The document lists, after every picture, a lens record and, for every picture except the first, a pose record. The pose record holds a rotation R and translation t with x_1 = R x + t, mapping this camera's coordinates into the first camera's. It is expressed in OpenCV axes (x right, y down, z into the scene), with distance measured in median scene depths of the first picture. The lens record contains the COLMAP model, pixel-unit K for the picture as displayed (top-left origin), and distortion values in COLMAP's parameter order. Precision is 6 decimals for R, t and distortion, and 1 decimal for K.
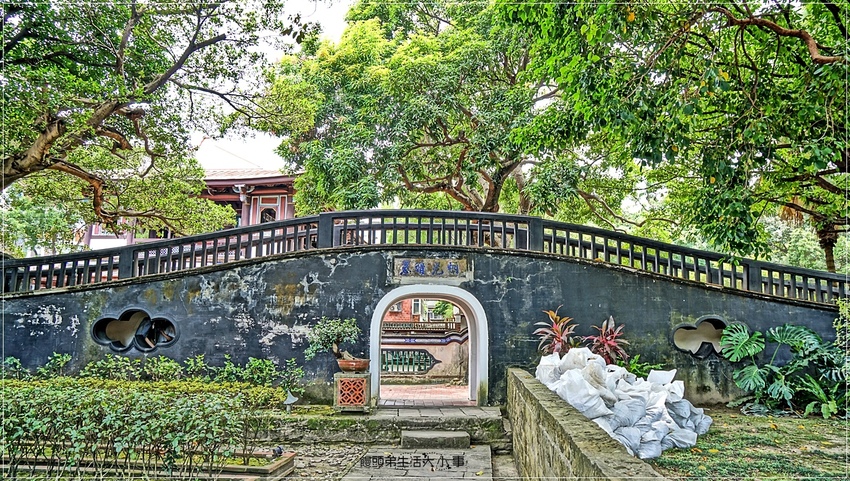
lens RADIAL K [[615.7, 0, 425.0], [0, 615.7, 240.5], [0, 0, 1]] dist [-0.127747, 0.111395]
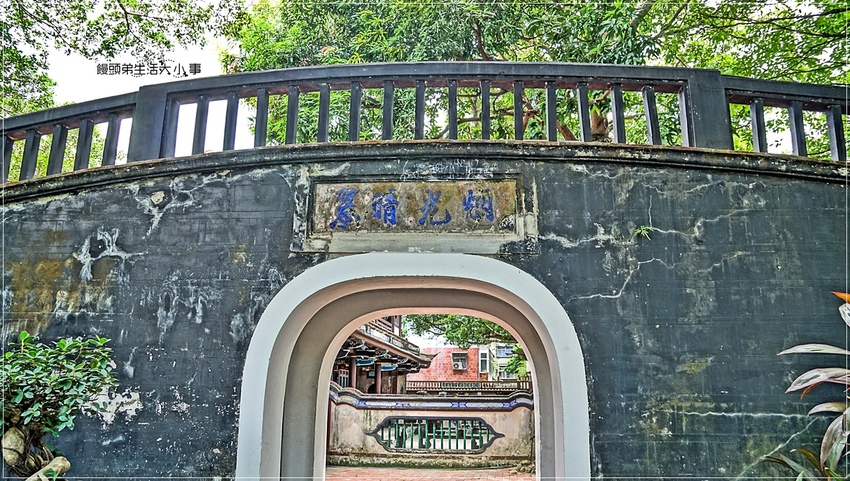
lens RADIAL K [[615.7, 0, 425.0], [0, 615.7, 240.5], [0, 0, 1]] dist [-0.127747, 0.111395]
pose [[0.992793, -0.029046, -0.116265, 0.055749], [0.017645, 0.995038, -0.097914, 0.098776], [0.118532, 0.095157, 0.988380, 0.651680]]
